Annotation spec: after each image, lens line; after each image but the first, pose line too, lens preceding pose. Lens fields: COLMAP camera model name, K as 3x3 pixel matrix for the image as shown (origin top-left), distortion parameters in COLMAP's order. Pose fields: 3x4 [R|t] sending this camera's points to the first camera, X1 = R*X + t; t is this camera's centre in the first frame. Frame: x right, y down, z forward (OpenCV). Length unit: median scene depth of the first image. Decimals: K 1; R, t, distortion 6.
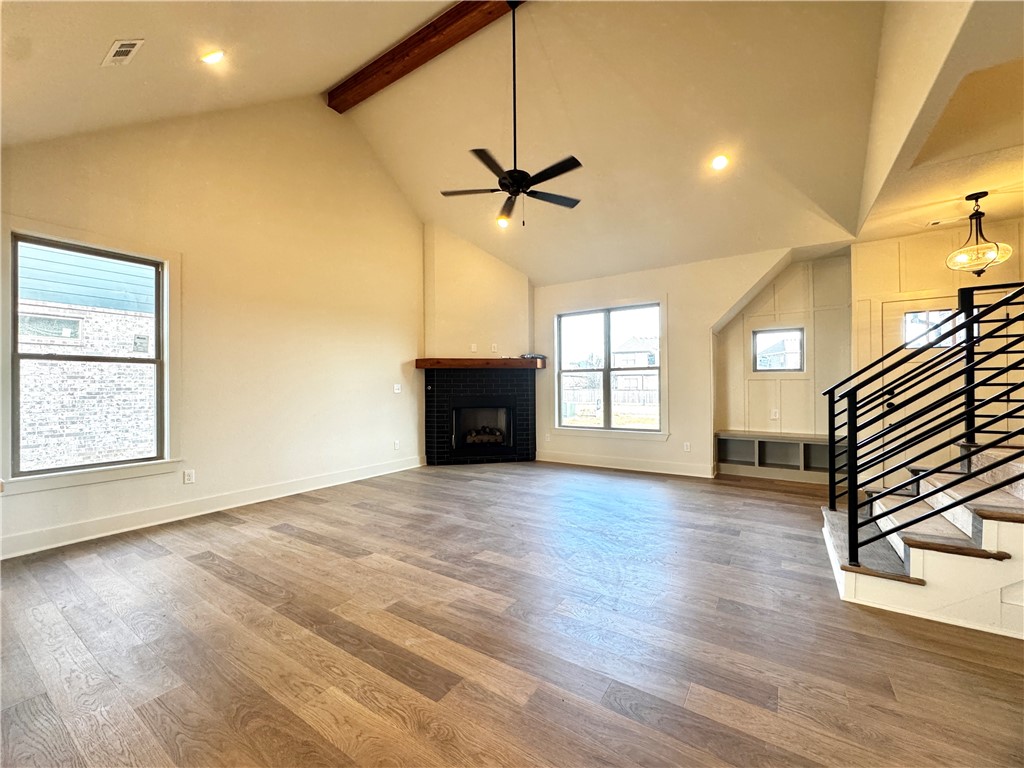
lens RADIAL K [[408.5, 0, 512.0], [0, 408.5, 384.0], [0, 0, 1]] dist [-0.003977, -0.000194]
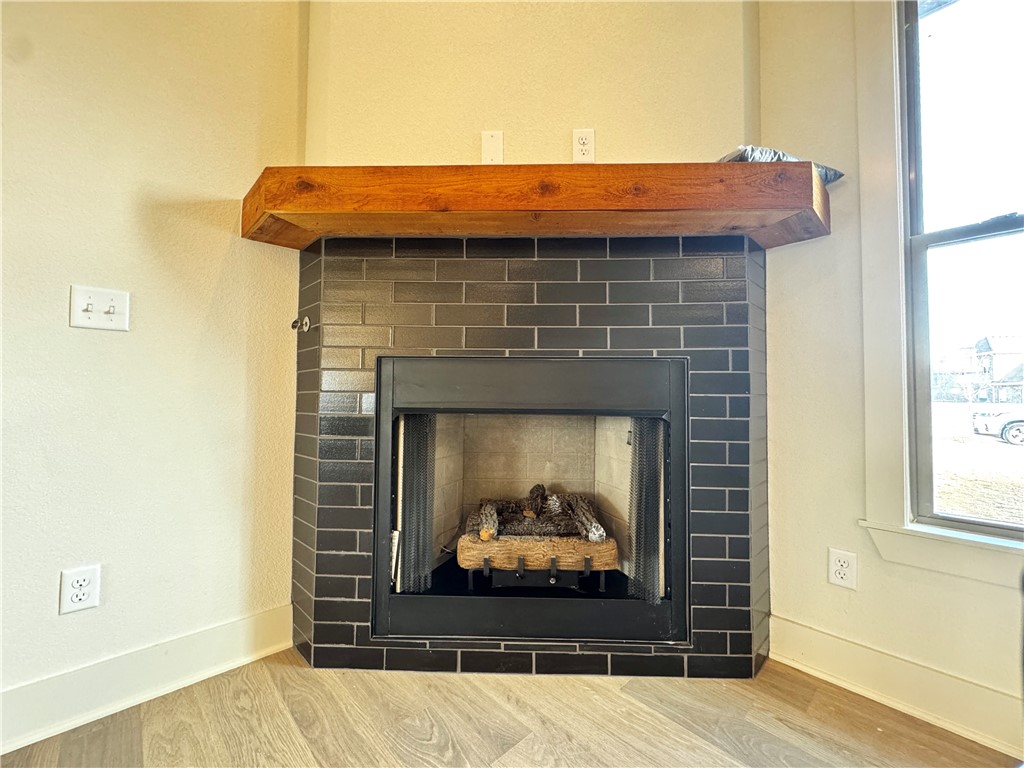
lens RADIAL K [[408.5, 0, 512.0], [0, 408.5, 384.0], [0, 0, 1]] dist [-0.003977, -0.000194]
pose [[0.973393, 0.006116, -0.229062, -0.031054], [-0.012171, 0.999613, -0.025031, 0.050616], [0.228820, 0.027153, 0.973090, 0.829609]]
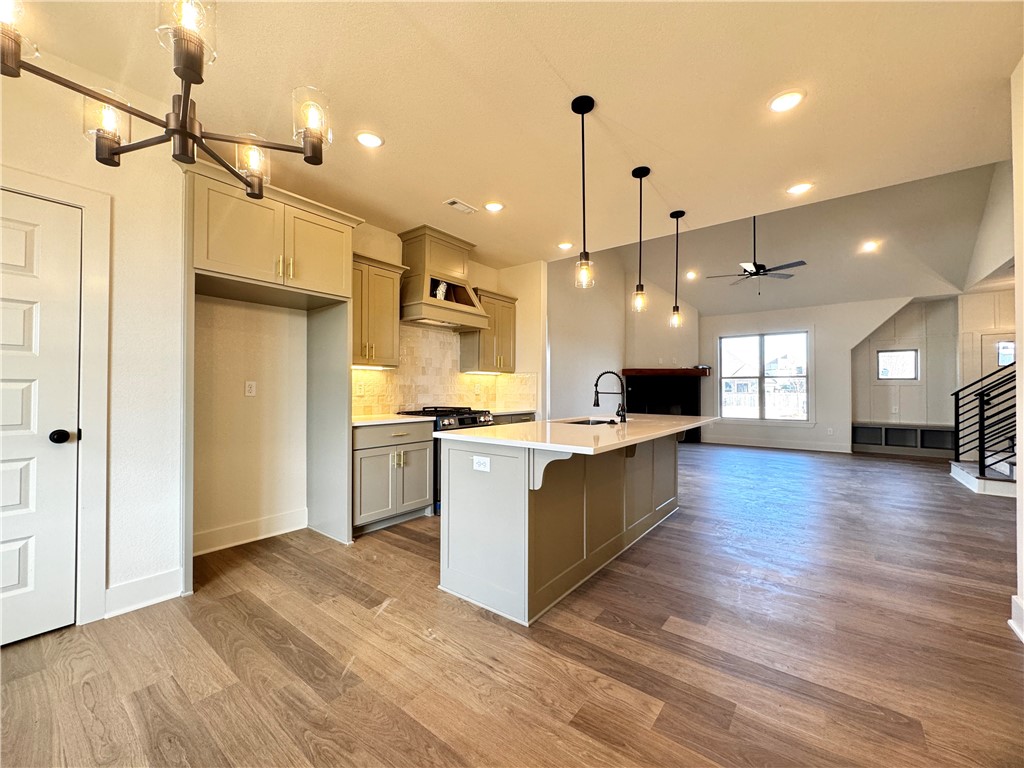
lens RADIAL K [[408.5, 0, 512.0], [0, 408.5, 384.0], [0, 0, 1]] dist [-0.003977, -0.000194]
pose [[0.996859, 0.008117, -0.078779, -0.513006], [-0.008409, 0.999959, -0.003367, 0.000222], [0.078749, 0.004019, 0.996886, -0.462137]]
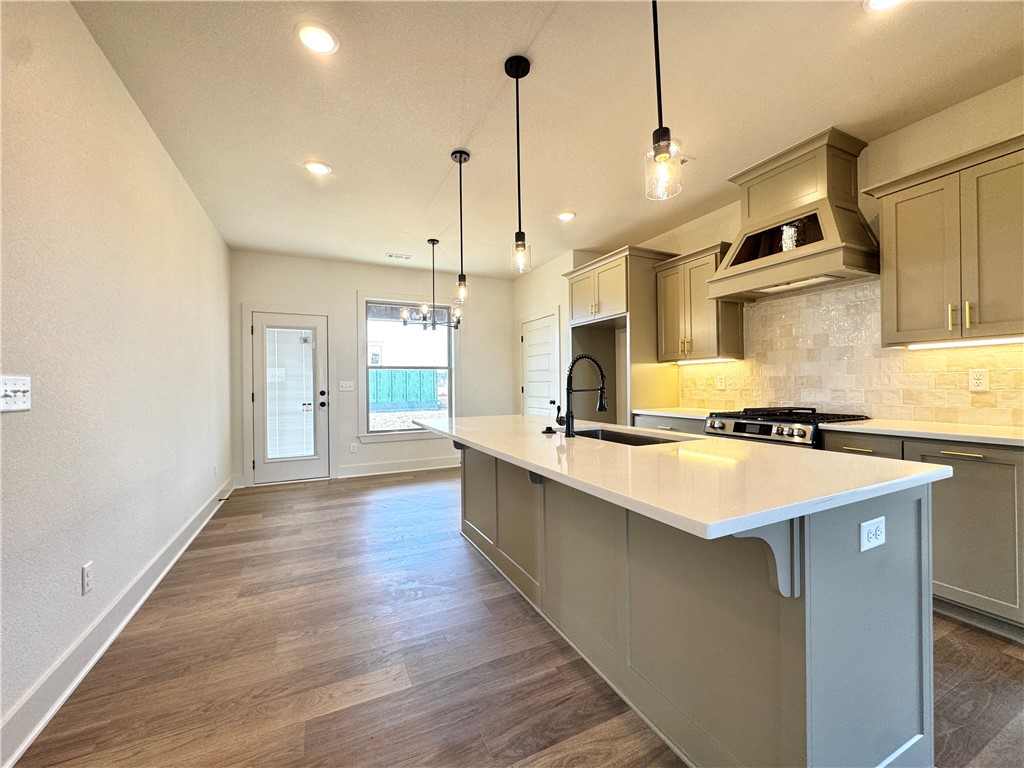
lens RADIAL K [[408.5, 0, 512.0], [0, 408.5, 384.0], [0, 0, 1]] dist [-0.003977, -0.000194]
pose [[-0.514735, 0.011917, -0.857266, -0.100798], [0.022375, 0.999750, 0.000463, 0.002875], [0.857057, -0.018943, -0.514873, 0.212112]]
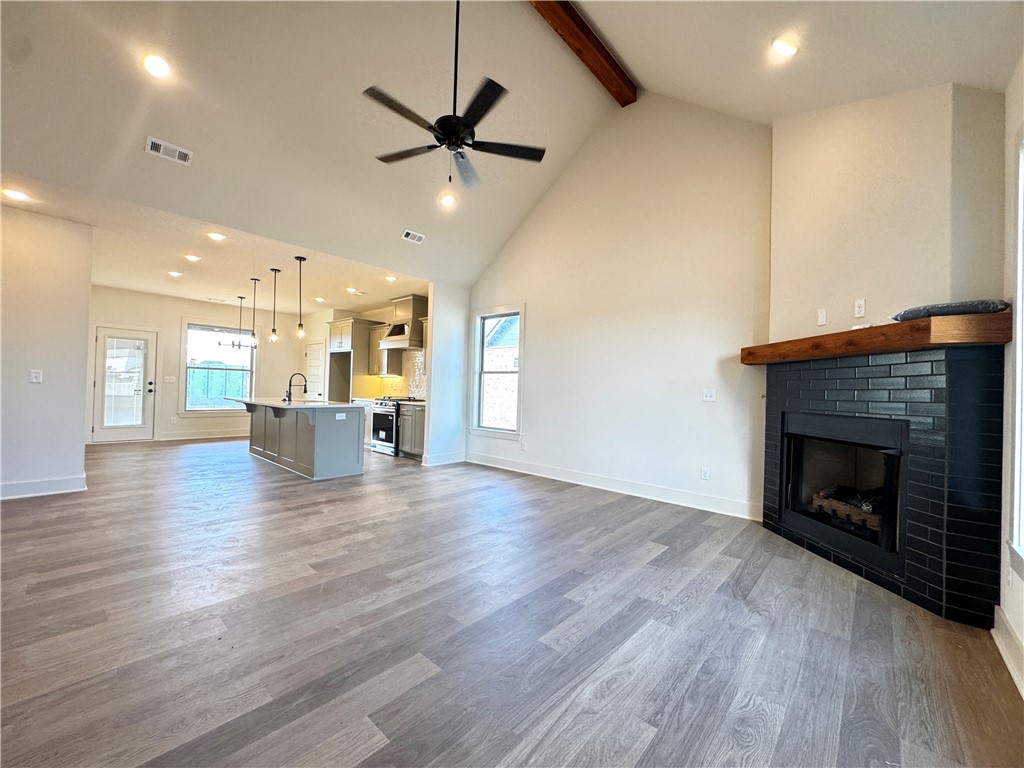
lens RADIAL K [[408.5, 0, 512.0], [0, 408.5, 384.0], [0, 0, 1]] dist [-0.003977, -0.000194]
pose [[-0.147950, -0.009081, -0.988953, 0.470470], [-0.018523, 0.999808, -0.006410, 0.002507], [0.988821, 0.017370, -0.148090, 0.746079]]
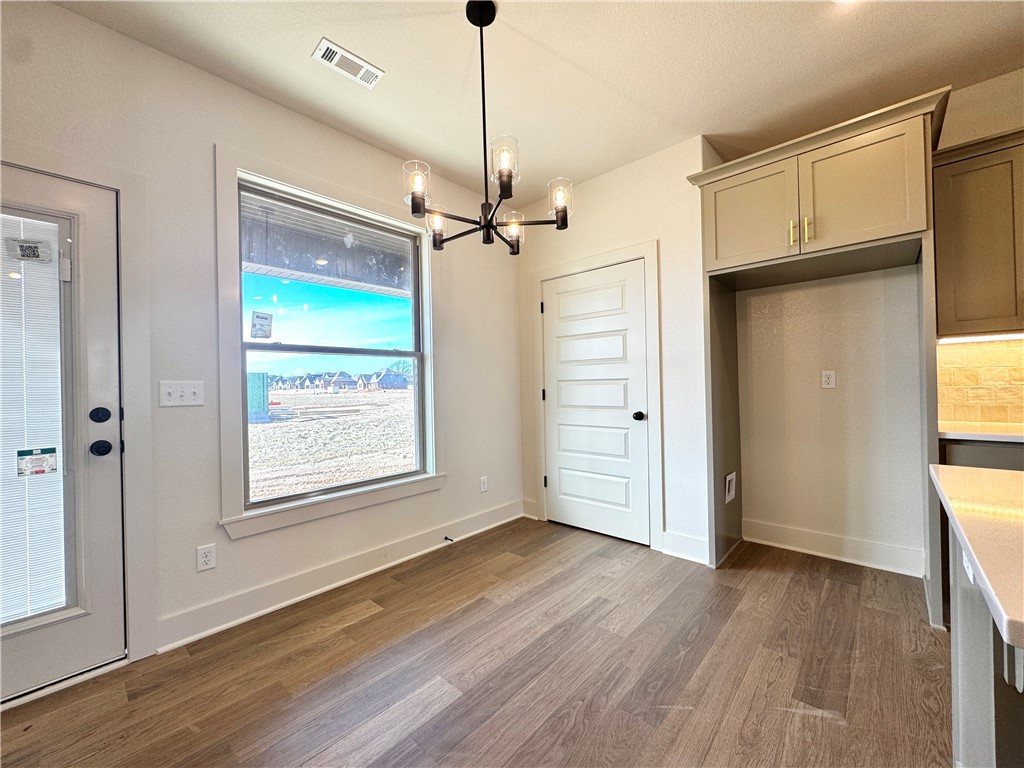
lens RADIAL K [[408.5, 0, 512.0], [0, 408.5, 384.0], [0, 0, 1]] dist [-0.003977, -0.000194]
pose [[-0.158248, 0.006126, -0.987380, -0.393327], [0.031894, 0.999491, 0.001089, 0.000888], [0.986884, -0.031319, -0.158363, -0.237497]]
